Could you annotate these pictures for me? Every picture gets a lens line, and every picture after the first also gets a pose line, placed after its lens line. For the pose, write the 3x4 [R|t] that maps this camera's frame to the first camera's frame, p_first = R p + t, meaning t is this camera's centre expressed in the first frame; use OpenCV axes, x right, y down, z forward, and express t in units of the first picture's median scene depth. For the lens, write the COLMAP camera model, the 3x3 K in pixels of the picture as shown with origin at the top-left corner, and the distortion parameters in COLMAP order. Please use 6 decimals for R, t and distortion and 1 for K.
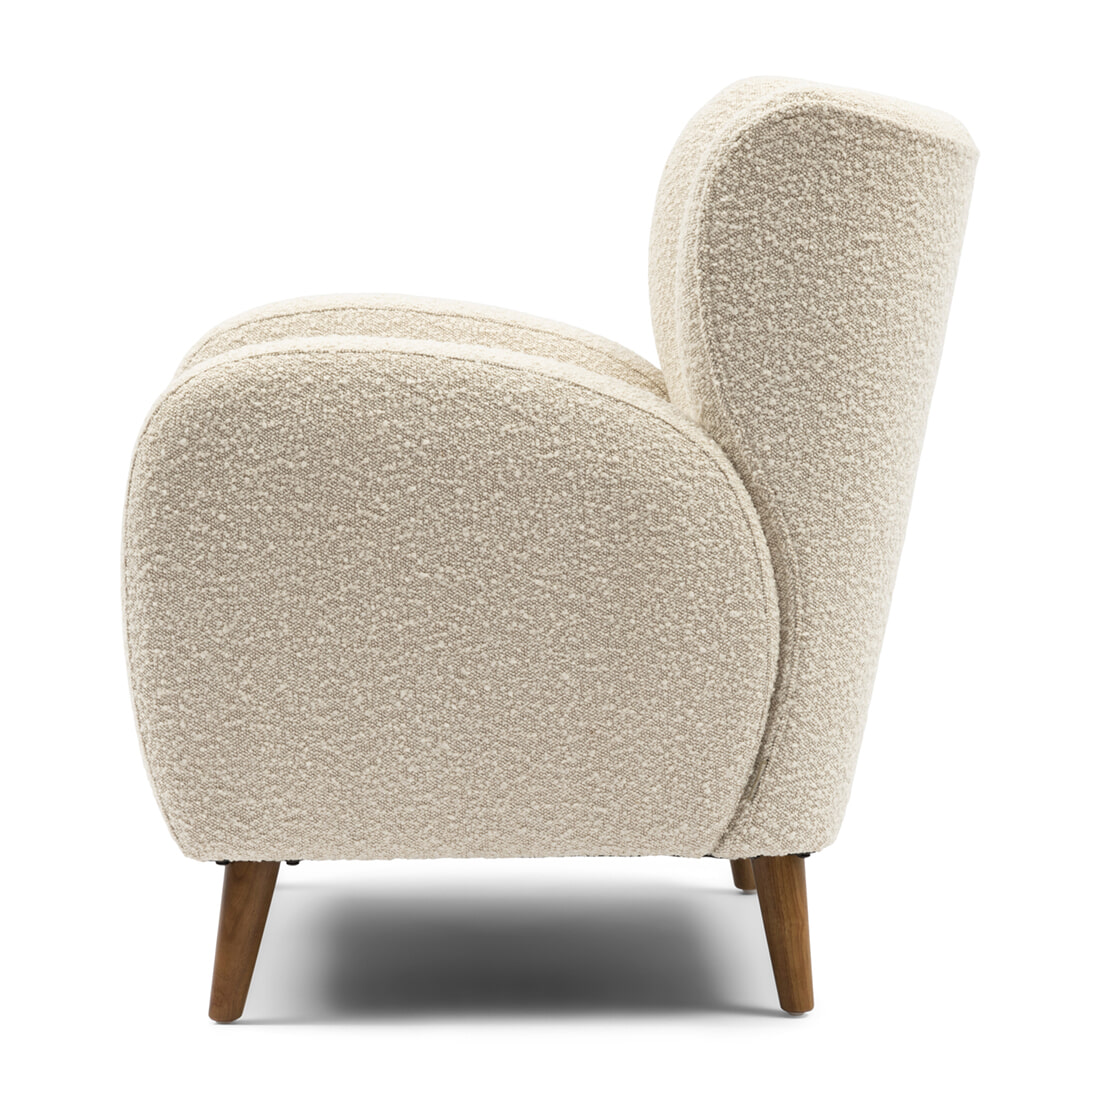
lens RADIAL K [[4276.6, 0, 540.8], [0, 4276.6, 511.9], [0, 0, 1]] dist [0.083734, 0.000000]
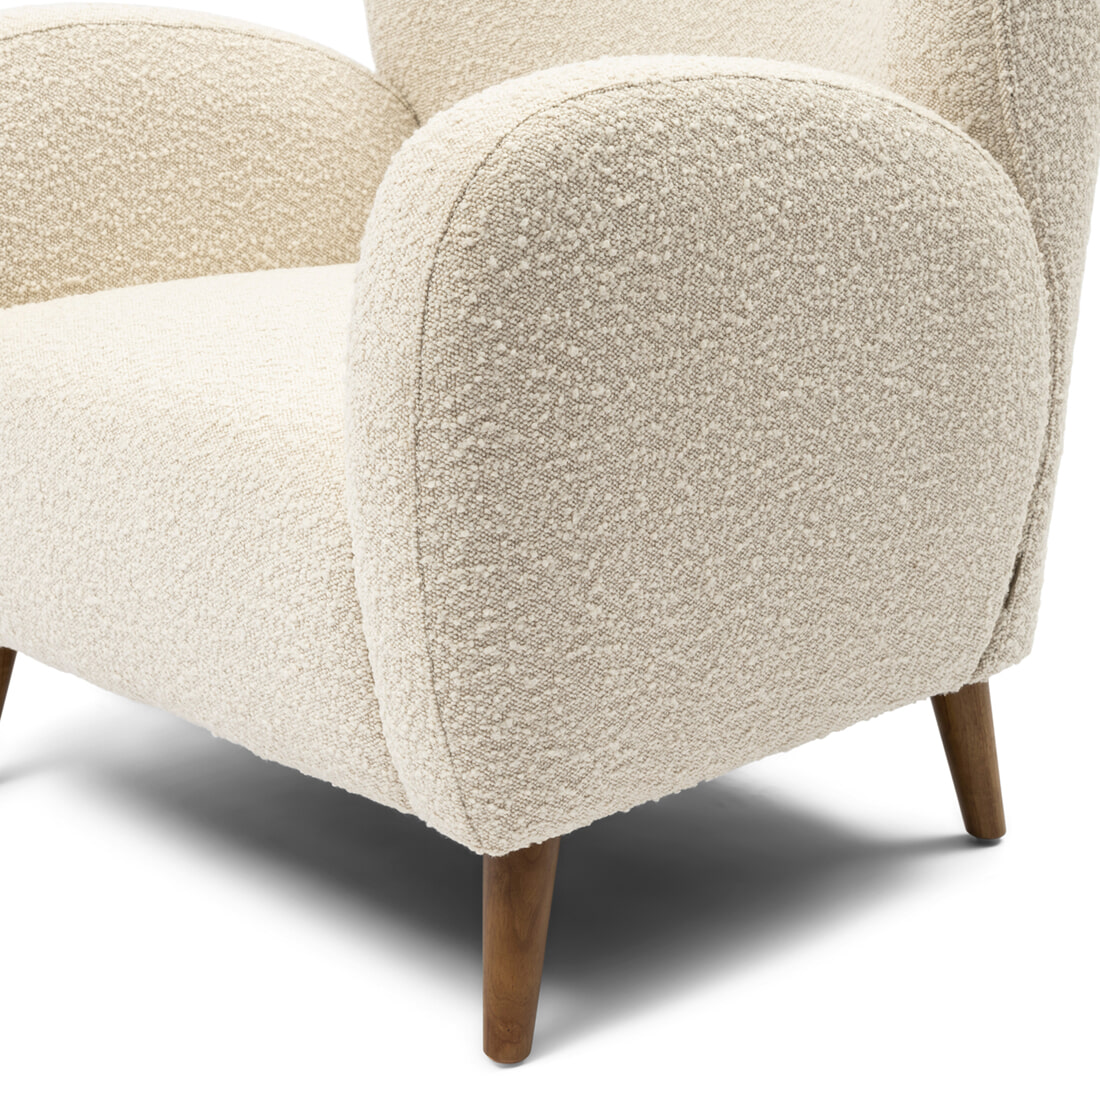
lens RADIAL K [[2581.1, 0, 548.8], [0, 2581.1, 554.1], [0, 0, 1]] dist [0.002853, 0.000000]
pose [[0.754975, -0.182365, 0.629885, -0.326248], [0.075374, 0.978319, 0.192901, -0.044009], [-0.651407, -0.098159, 0.752352, 0.696987]]
